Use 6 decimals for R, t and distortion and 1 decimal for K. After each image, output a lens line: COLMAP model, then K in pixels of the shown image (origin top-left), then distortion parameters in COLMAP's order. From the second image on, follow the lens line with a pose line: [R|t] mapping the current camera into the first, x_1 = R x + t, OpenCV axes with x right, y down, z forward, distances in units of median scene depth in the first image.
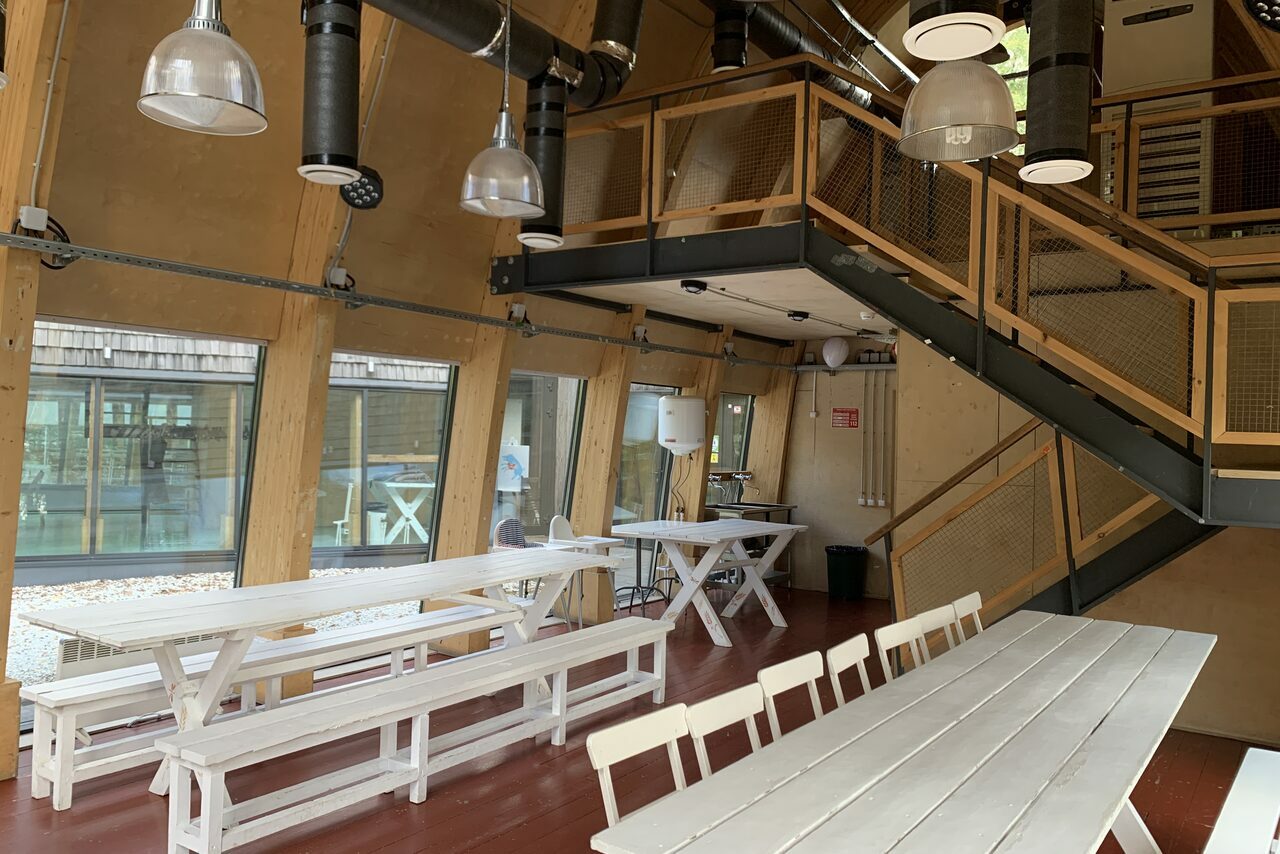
lens RADIAL K [[973.0, 0, 640.0], [0, 973.0, 427.0], [0, 0, 1]] dist [0.110508, -0.193469]
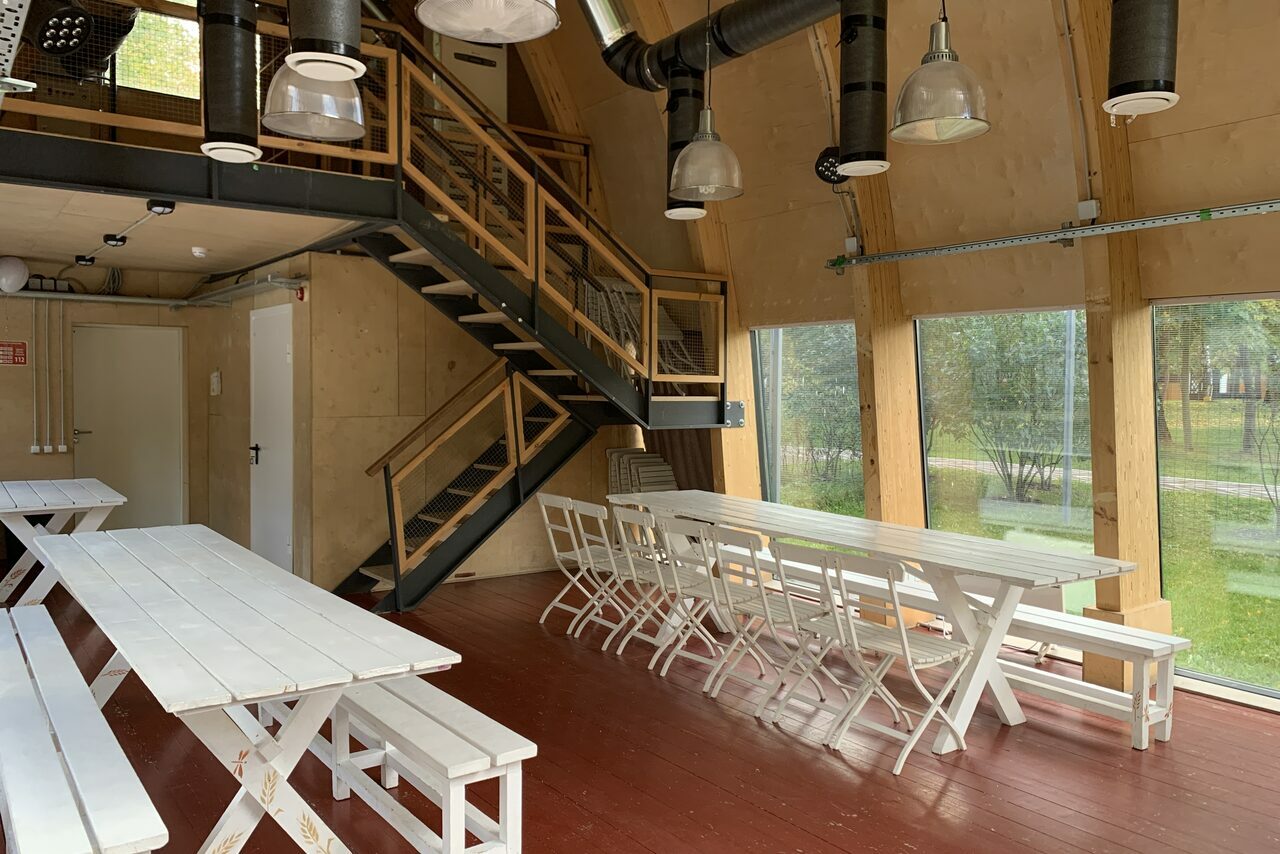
lens RADIAL K [[973.0, 0, 640.0], [0, 973.0, 427.0], [0, 0, 1]] dist [0.110508, -0.193469]
pose [[0.327036, -0.059650, 0.943128, -0.797905], [-0.008556, 0.997778, 0.066074, -0.011850], [-0.944973, -0.029678, 0.325799, 0.383010]]
